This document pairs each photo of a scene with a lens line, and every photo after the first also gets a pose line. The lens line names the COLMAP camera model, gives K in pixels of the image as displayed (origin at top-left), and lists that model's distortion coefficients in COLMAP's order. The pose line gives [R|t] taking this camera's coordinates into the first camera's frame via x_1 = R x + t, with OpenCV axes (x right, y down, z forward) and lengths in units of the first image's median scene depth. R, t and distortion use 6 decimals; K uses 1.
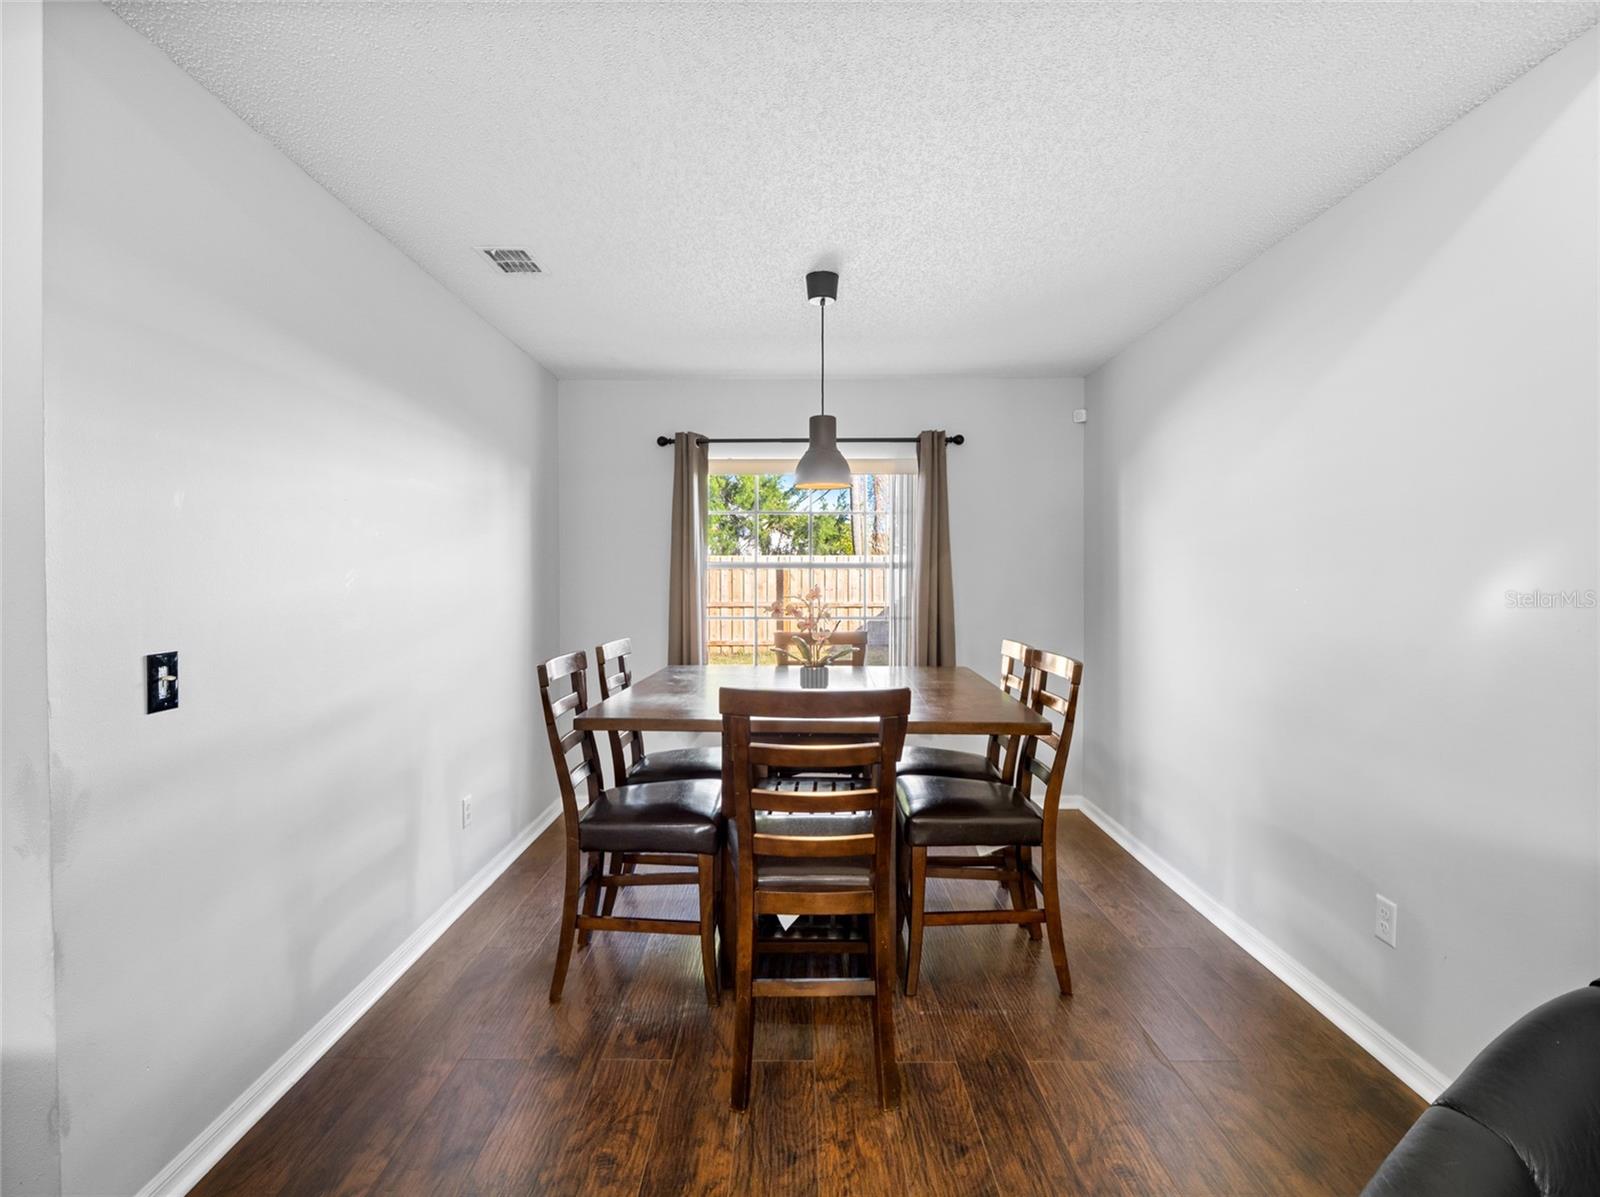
lens RADIAL K [[772.7, 0, 802.1], [0, 772.7, 591.8], [0, 0, 1]] dist [-0.002264, -0.001132]
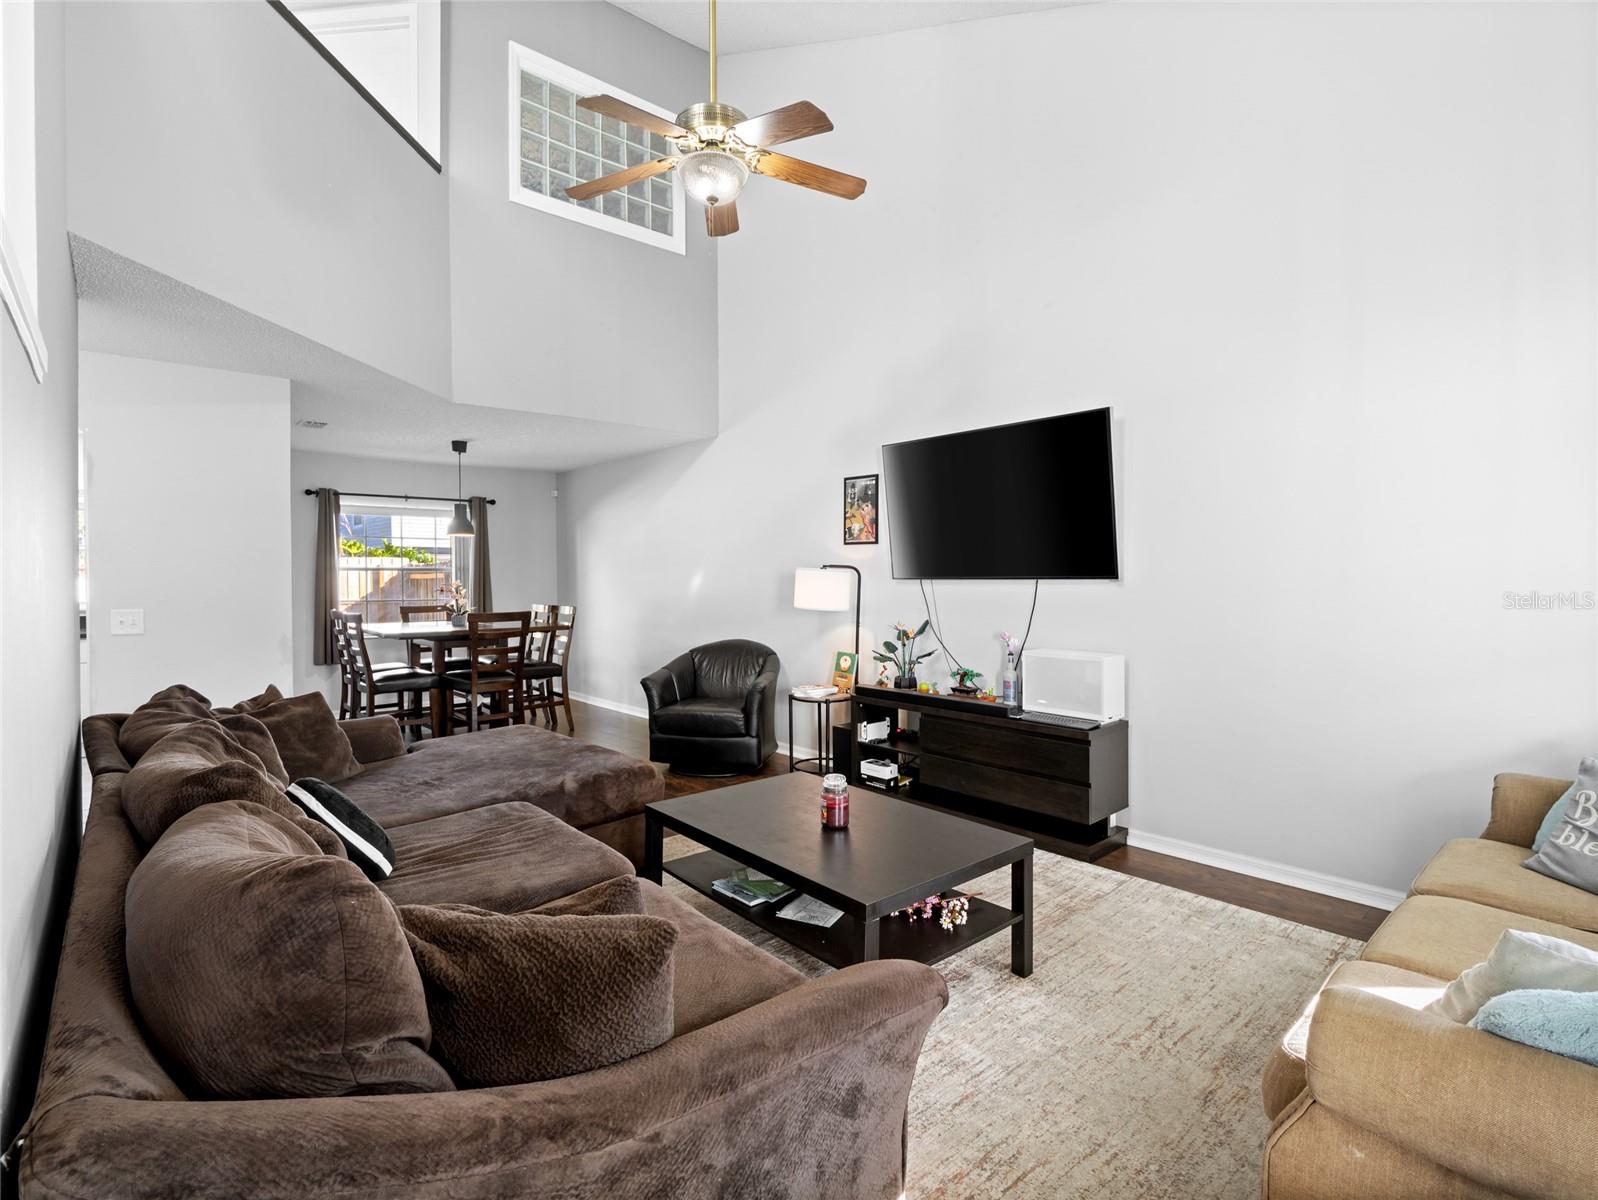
lens RADIAL K [[771.7, 0, 801.1], [0, 771.7, 593.3], [0, 0, 1]] dist [-0.002264, -0.001132]
pose [[0.749460, -0.015025, 0.661879, -0.500106], [0.011669, 0.999887, 0.009485, 0.013907], [-0.661947, 0.000615, 0.749550, -0.930385]]
